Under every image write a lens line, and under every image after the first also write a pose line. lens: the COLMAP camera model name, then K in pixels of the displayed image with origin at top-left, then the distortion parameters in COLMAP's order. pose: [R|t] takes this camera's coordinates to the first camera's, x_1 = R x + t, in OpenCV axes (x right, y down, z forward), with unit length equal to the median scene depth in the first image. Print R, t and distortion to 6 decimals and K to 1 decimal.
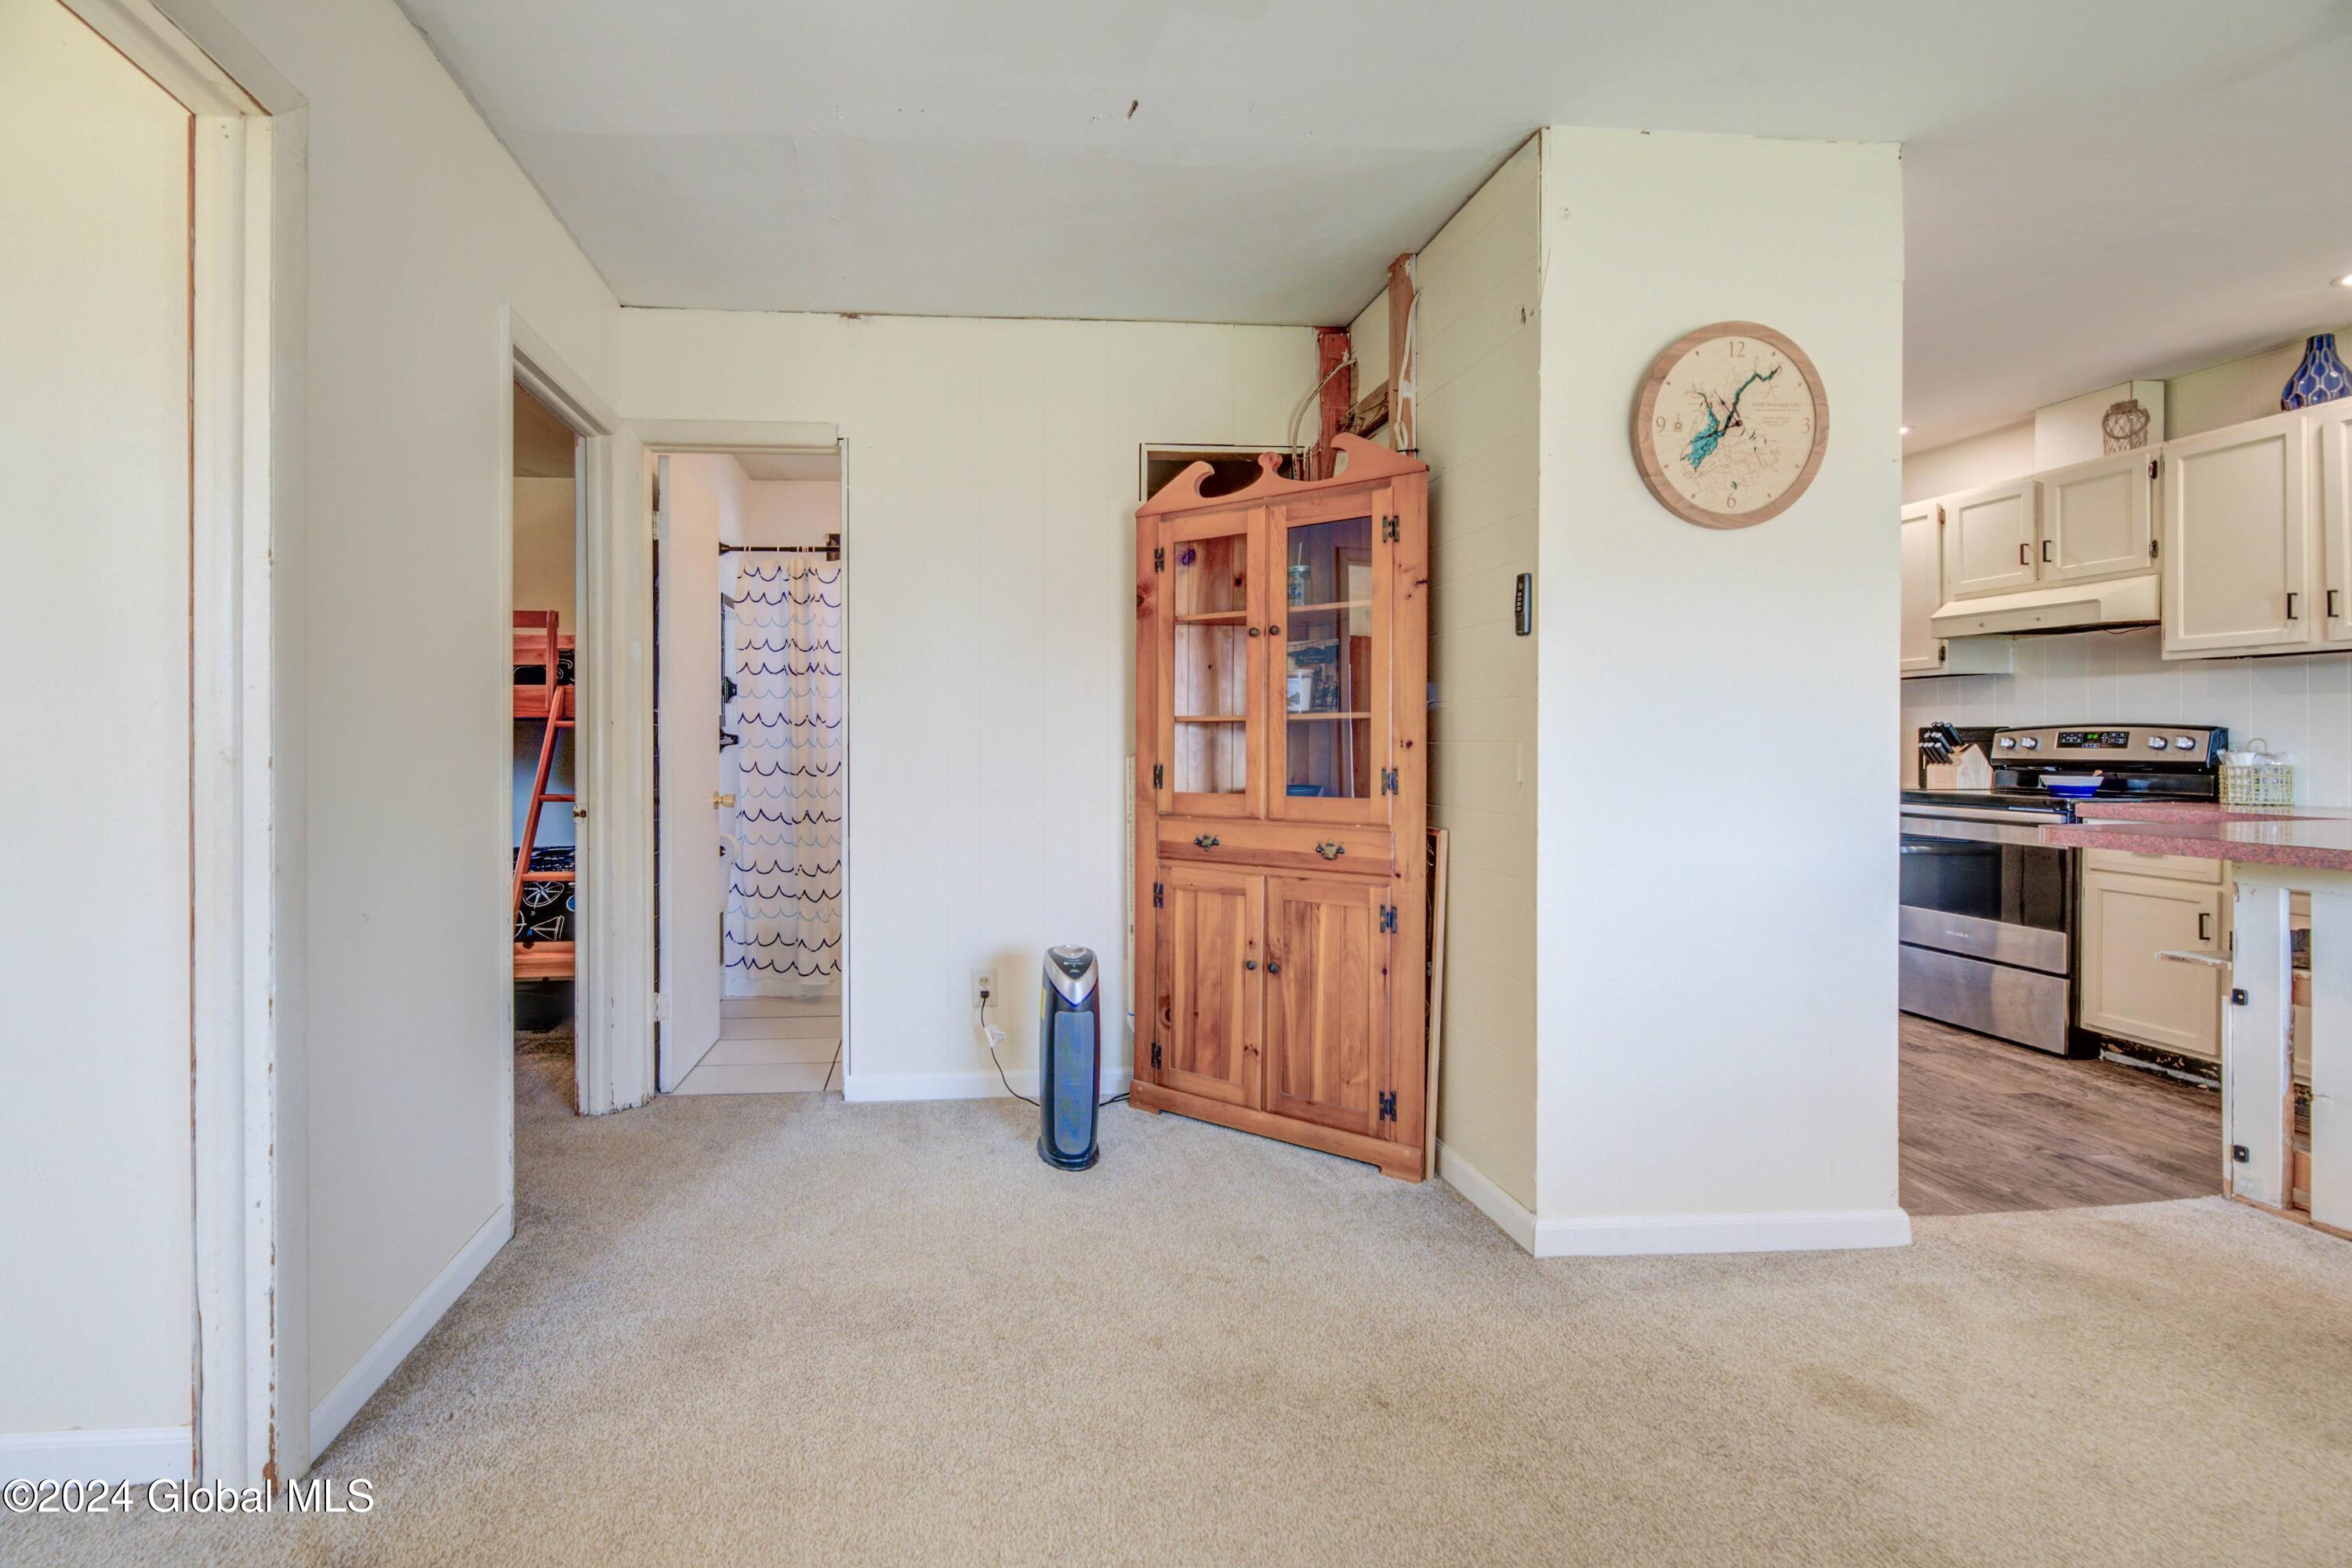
lens RADIAL K [[886.1, 0, 1170.7], [0, 886.1, 742.6], [0, 0, 1]] dist [0.000066, 0.000010]
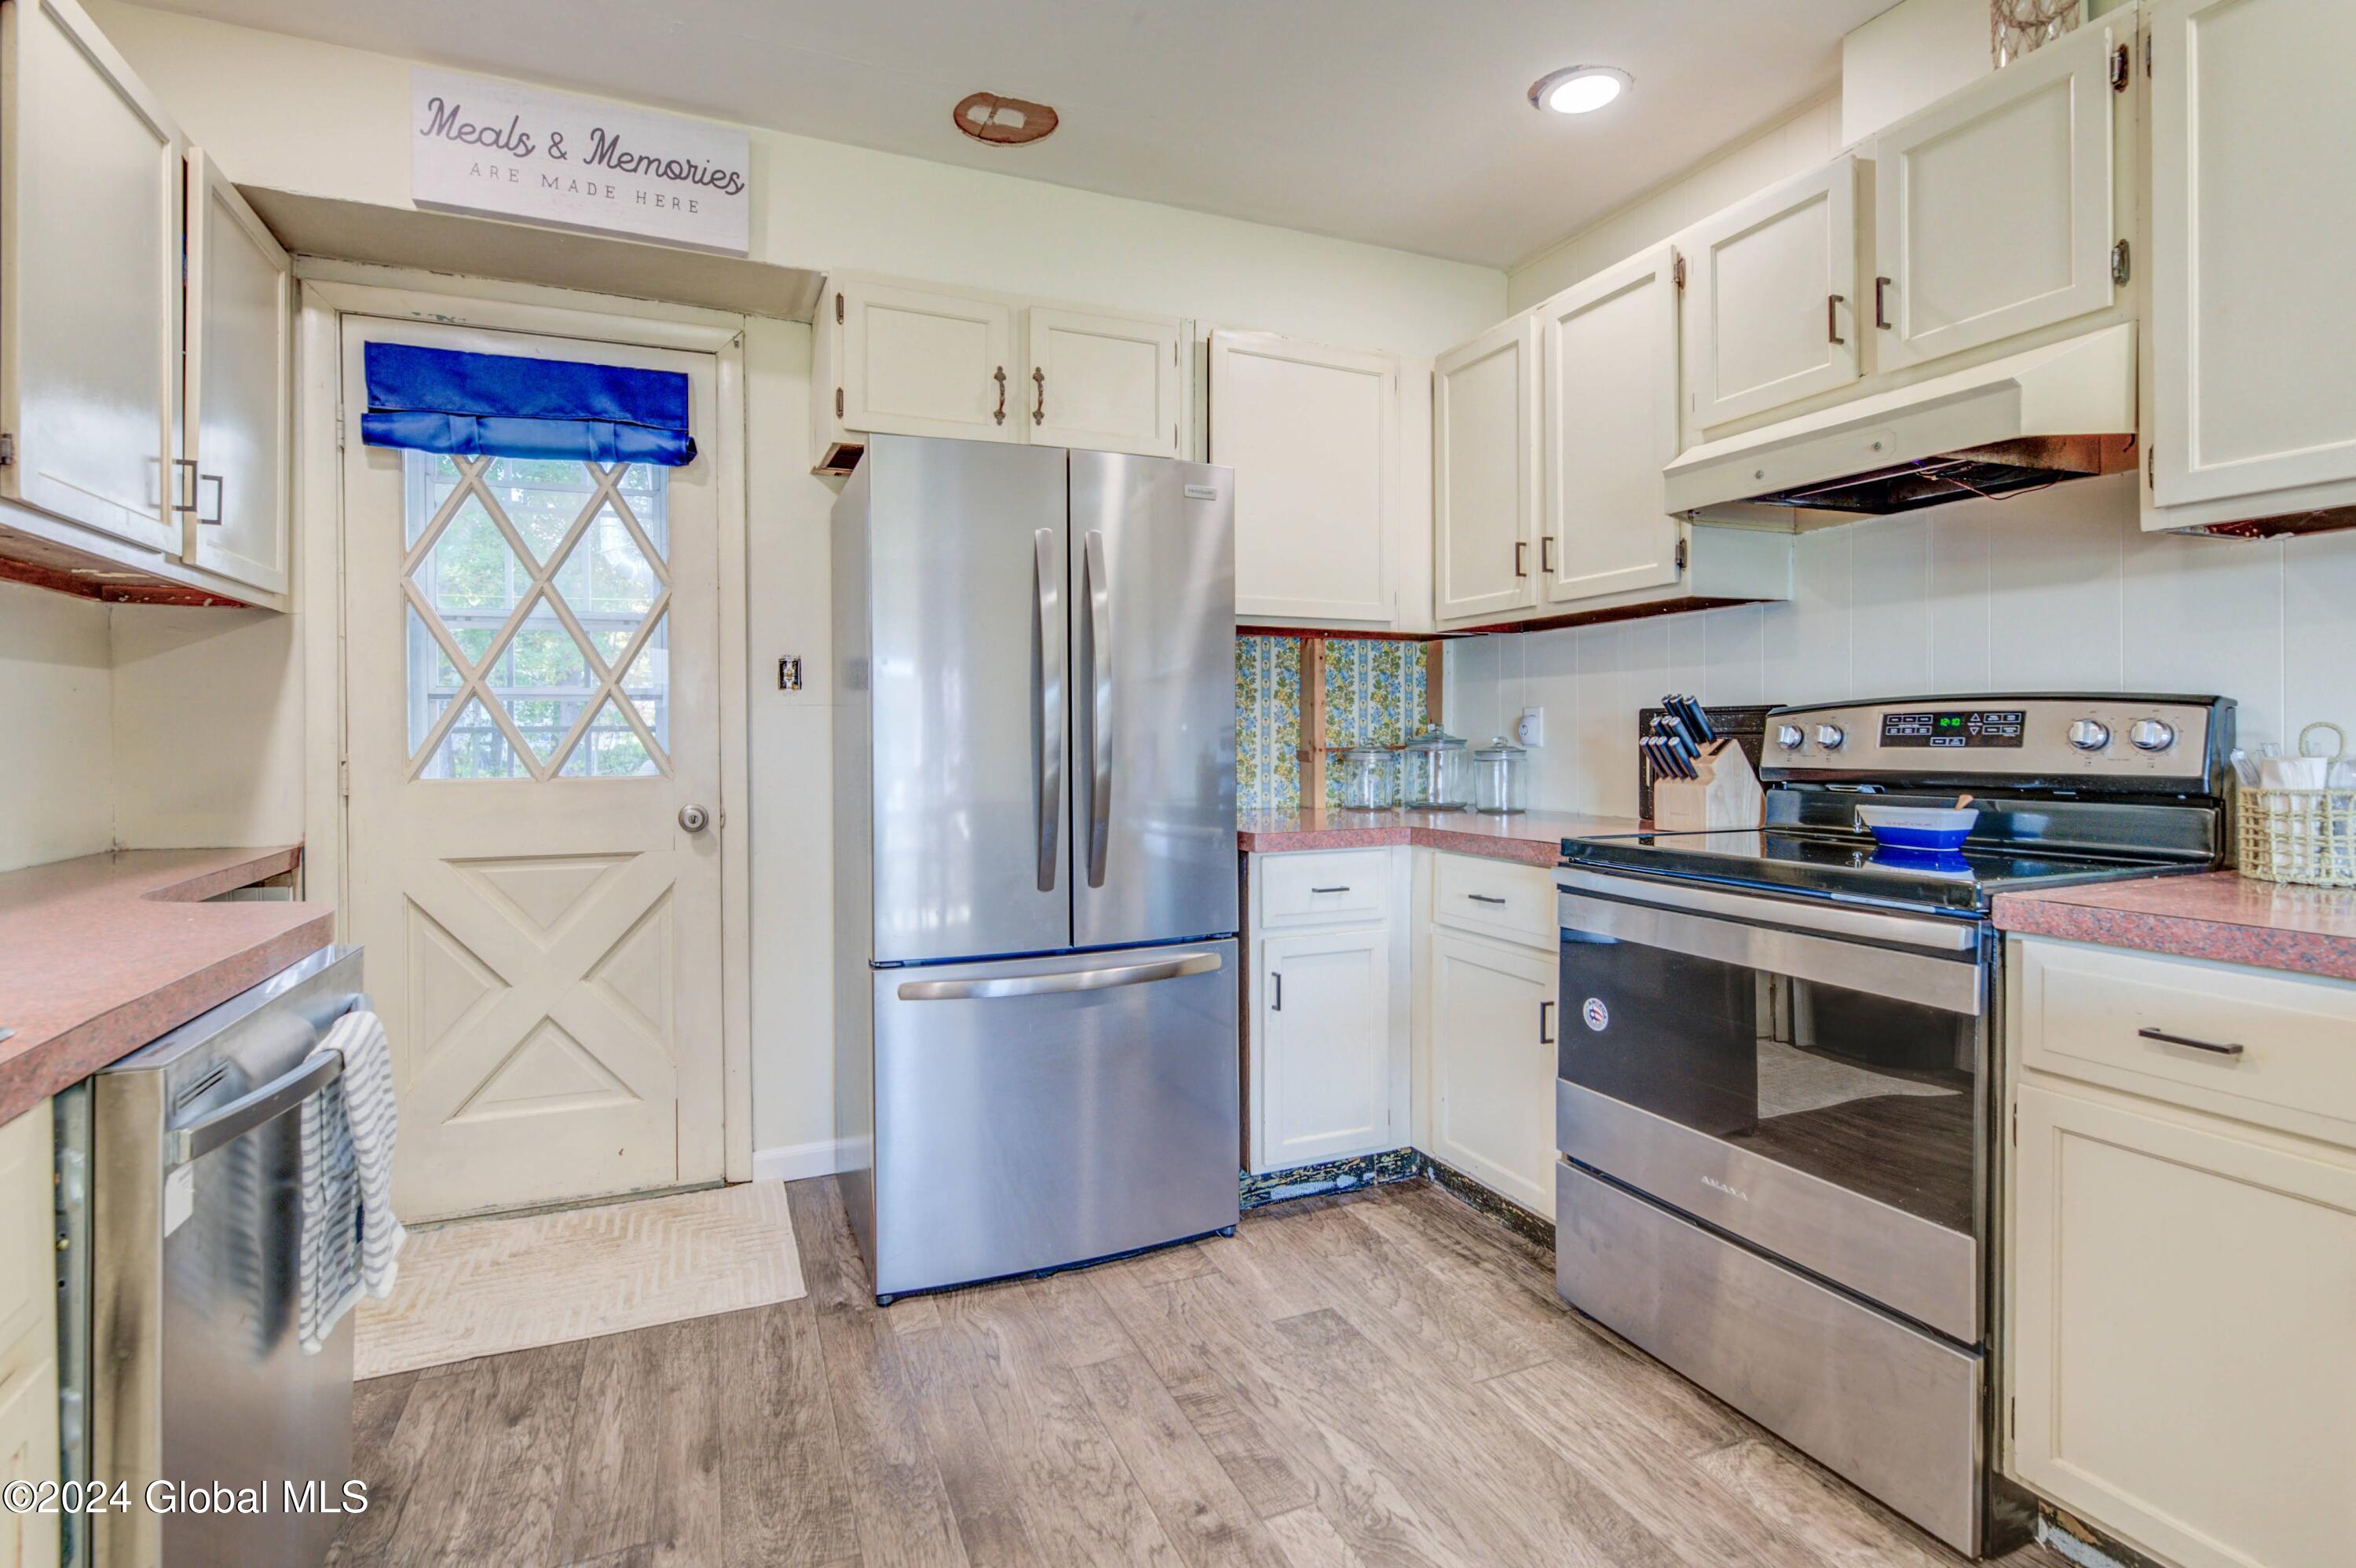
lens RADIAL K [[1149.0, 0, 1180.8], [0, 1149.0, 745.9], [0, 0, 1]] dist [-0.000344, -0.000066]
pose [[0.944140, -0.007104, 0.329468, 0.451722], [0.005699, 0.999970, 0.005231, 0.000244], [-0.329496, -0.003061, 0.944152, 0.555174]]
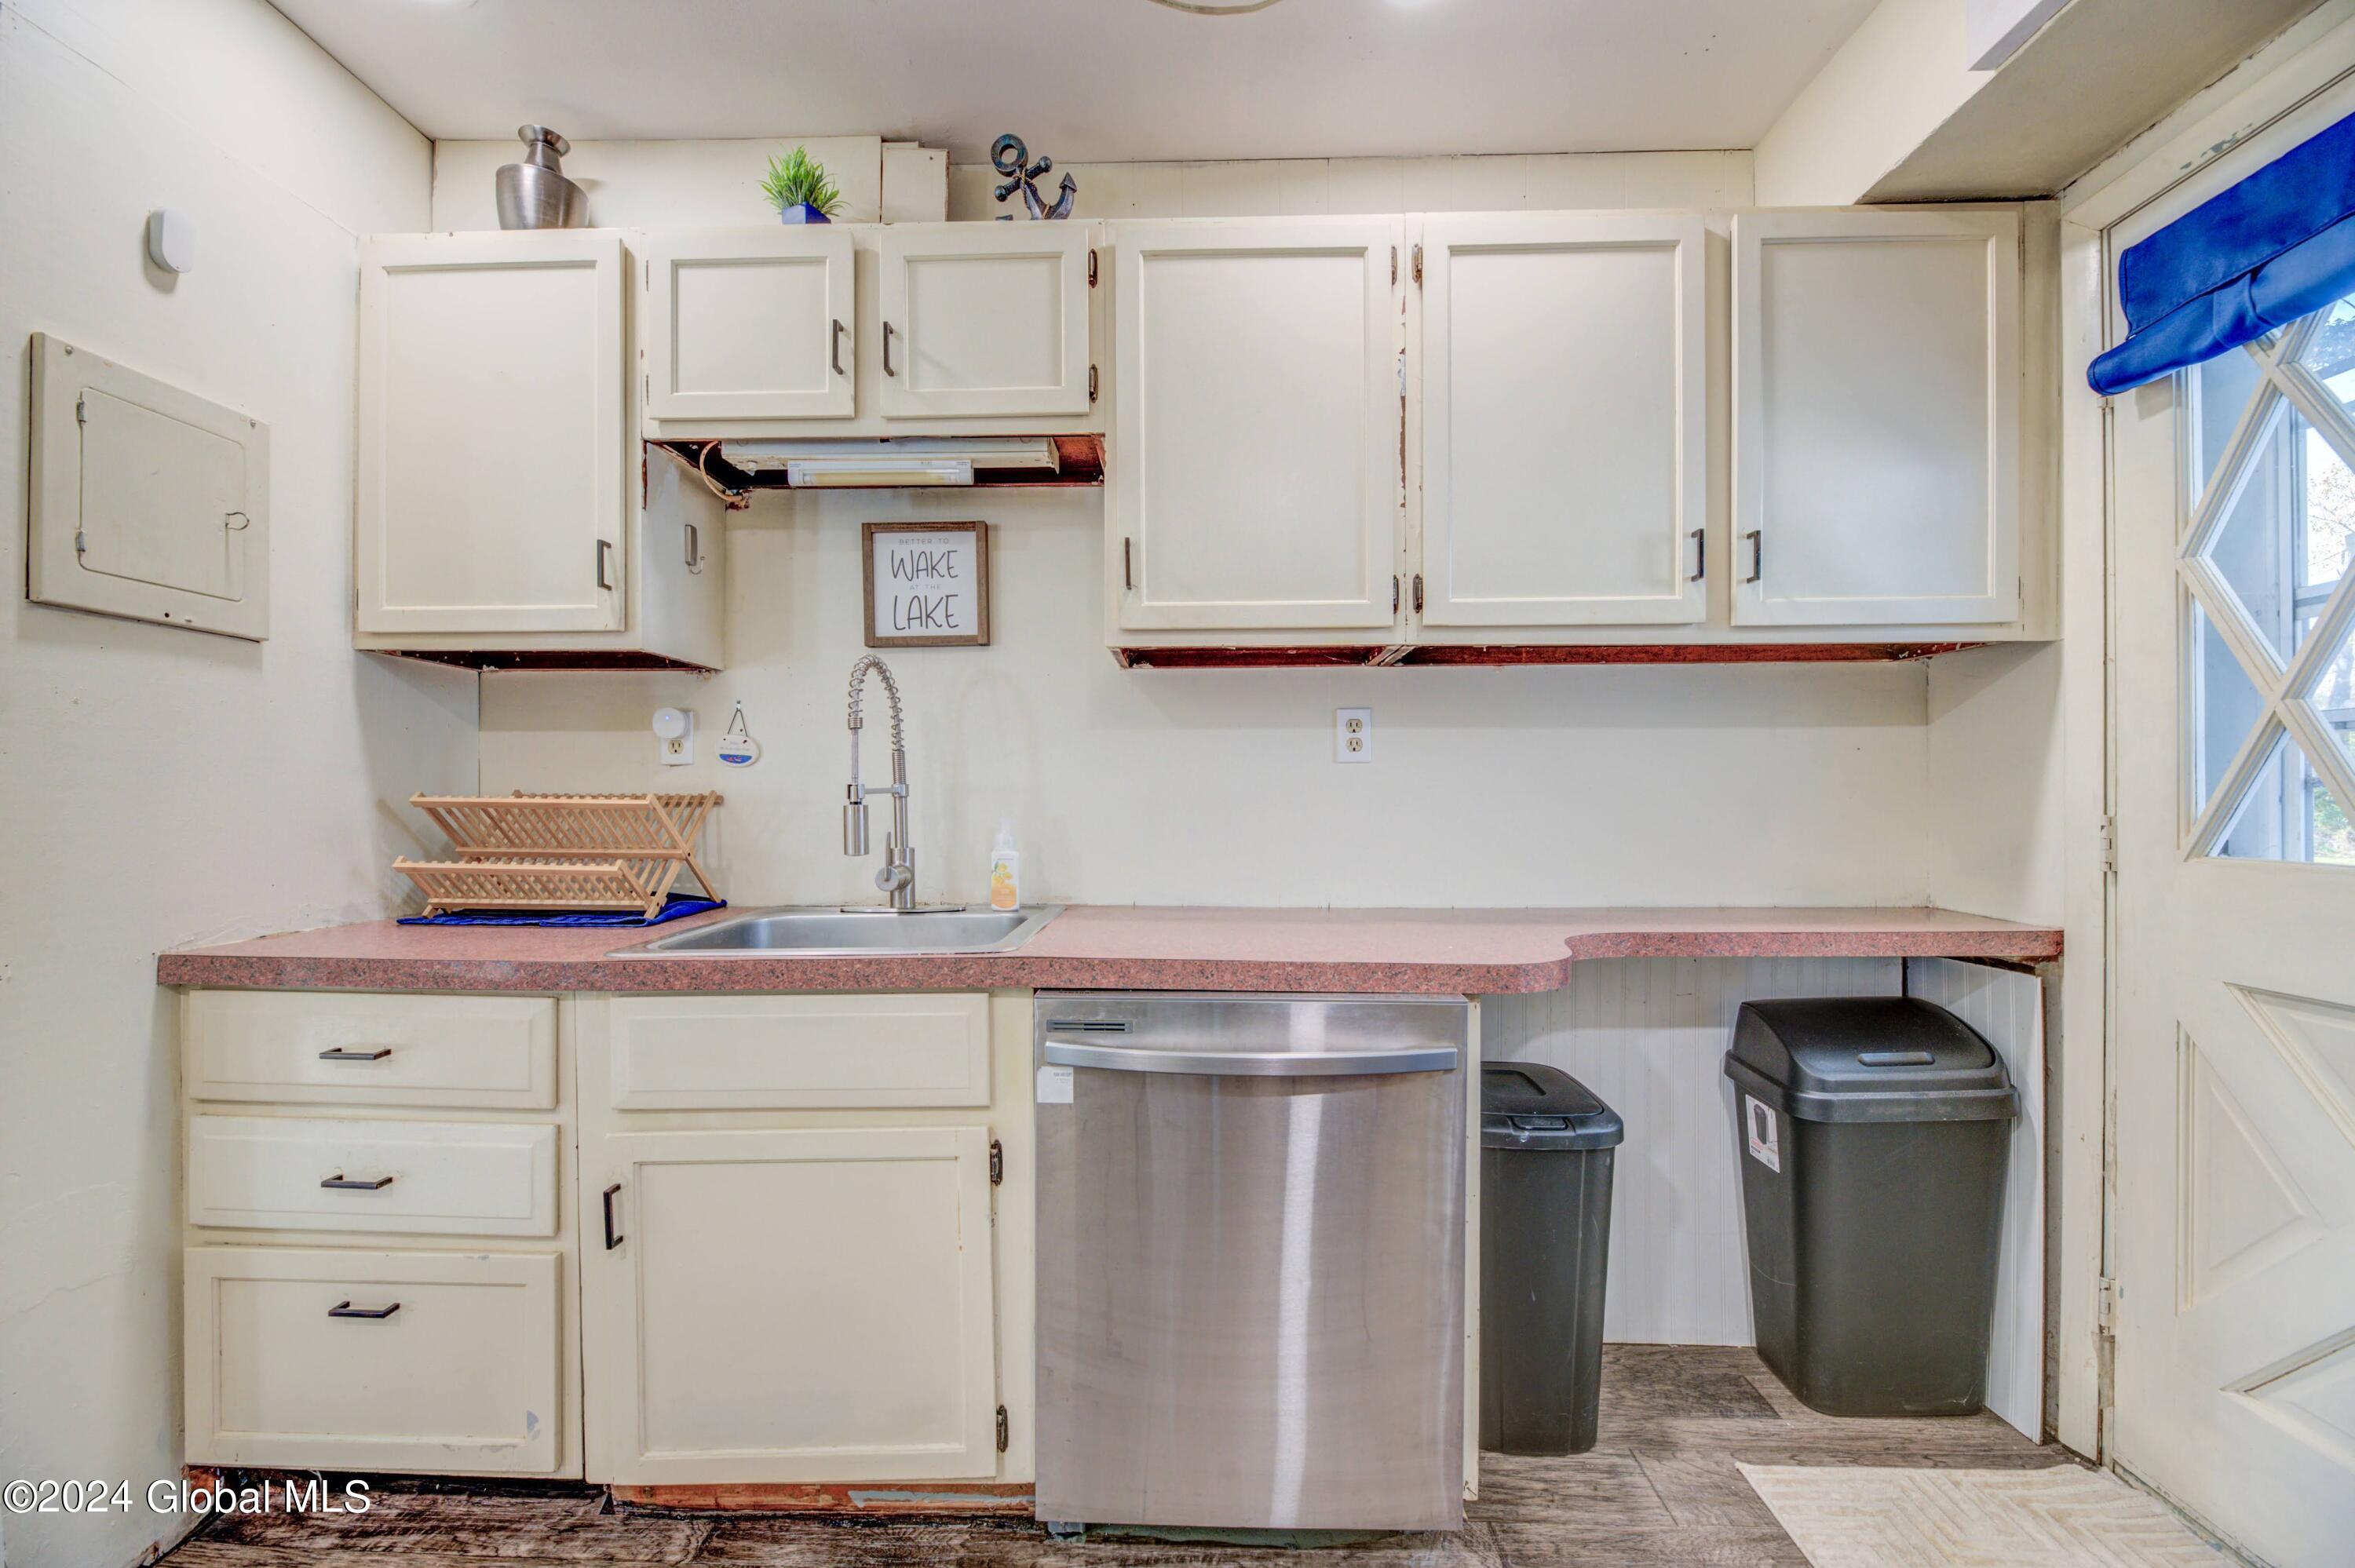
lens RADIAL K [[1015.9, 0, 1174.4], [0, 1015.9, 793.9], [0, 0, 1]] dist [-0.000518, -0.000178]
pose [[-0.105745, -0.006756, -0.994370, 0.607431], [-0.003007, 0.999975, -0.006475, -0.000174], [0.994389, 0.002306, -0.105762, 0.835269]]
